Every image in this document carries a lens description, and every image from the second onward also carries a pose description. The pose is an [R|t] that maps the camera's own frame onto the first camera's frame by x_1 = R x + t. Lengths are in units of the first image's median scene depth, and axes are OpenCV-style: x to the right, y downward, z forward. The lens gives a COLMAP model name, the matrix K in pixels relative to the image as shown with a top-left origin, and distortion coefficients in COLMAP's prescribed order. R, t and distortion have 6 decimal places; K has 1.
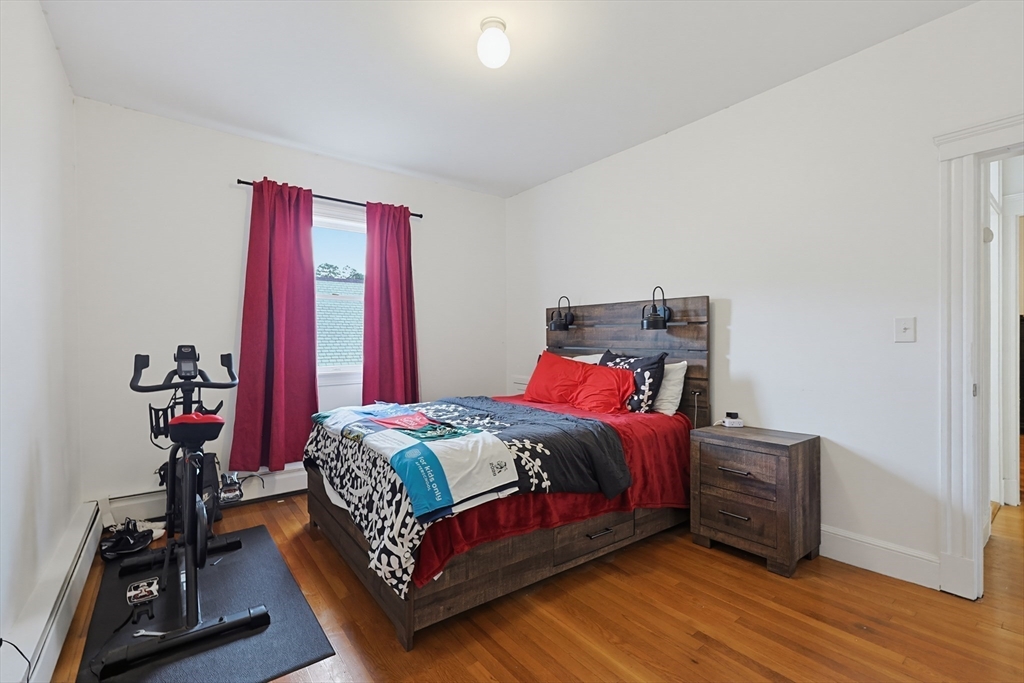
lens RADIAL K [[465.8, 0, 516.8], [0, 465.8, 345.3], [0, 0, 1]] dist [-0.001985, -0.000220]
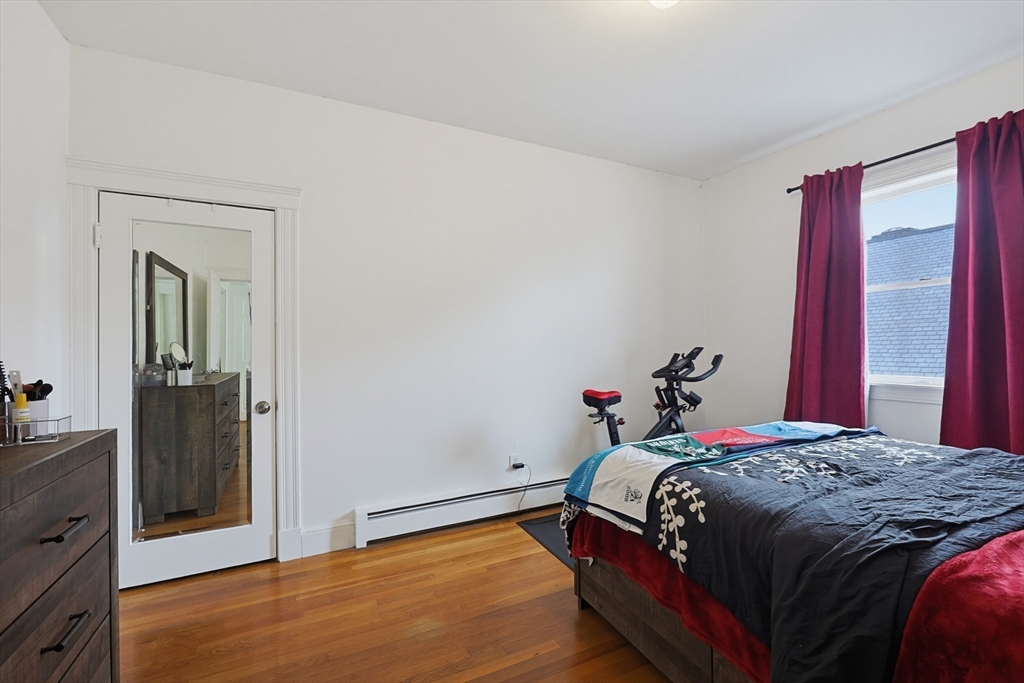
lens RADIAL K [[448.7, 0, 518.9], [0, 448.7, 340.1], [0, 0, 1]] dist [0.000647, 0.000220]
pose [[-0.211278, 0.000715, -0.977426, 0.649038], [-0.002312, 0.999997, 0.001231, -0.018936], [0.977423, 0.002520, -0.211276, 0.773910]]
